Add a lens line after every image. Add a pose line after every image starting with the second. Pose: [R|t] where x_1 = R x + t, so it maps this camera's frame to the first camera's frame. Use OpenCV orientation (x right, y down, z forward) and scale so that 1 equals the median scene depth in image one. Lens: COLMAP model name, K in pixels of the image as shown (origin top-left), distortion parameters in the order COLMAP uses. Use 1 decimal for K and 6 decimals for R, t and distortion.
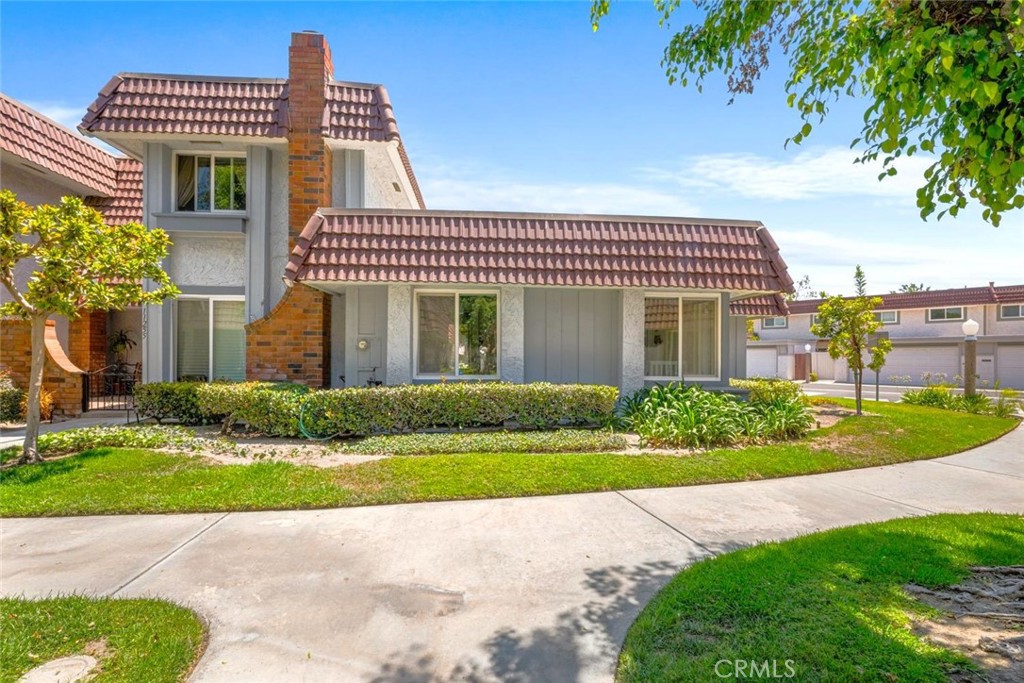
lens RADIAL K [[452.3, 0, 512.0], [0, 452.3, 341.5], [0, 0, 1]] dist [0.001558, -0.000206]
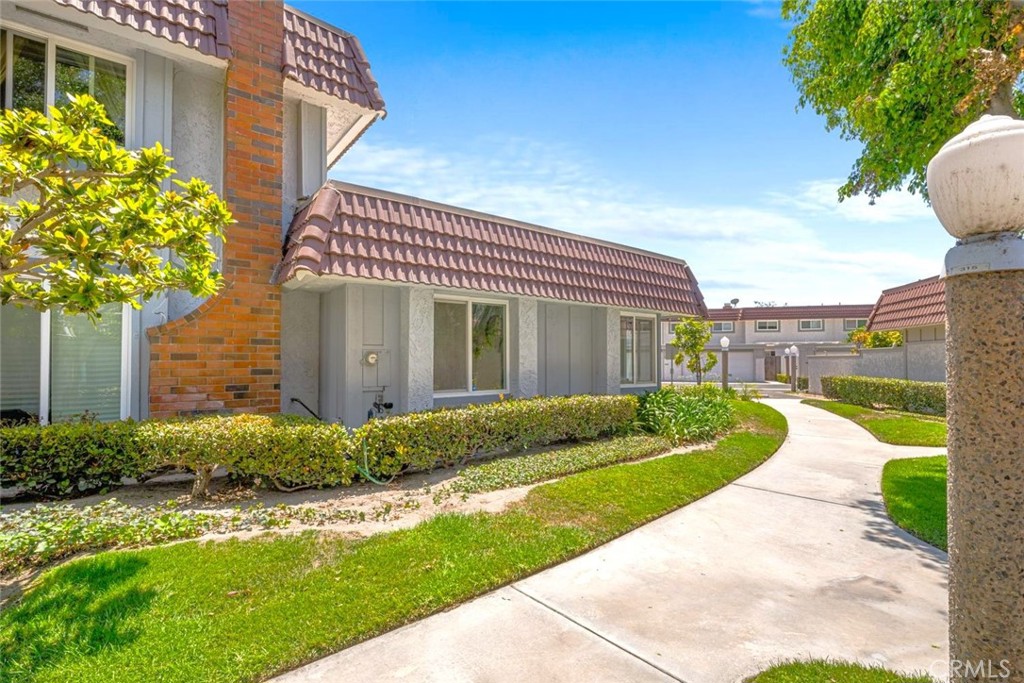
lens RADIAL K [[466.1, 0, 512.1], [0, 466.1, 336.7], [0, 0, 1]] dist [-0.001628, 0.000454]
pose [[0.826546, 0.018610, 0.562562, -0.589275], [-0.012886, 0.999817, -0.014142, -0.023141], [-0.562722, 0.004440, 0.826634, 0.177096]]
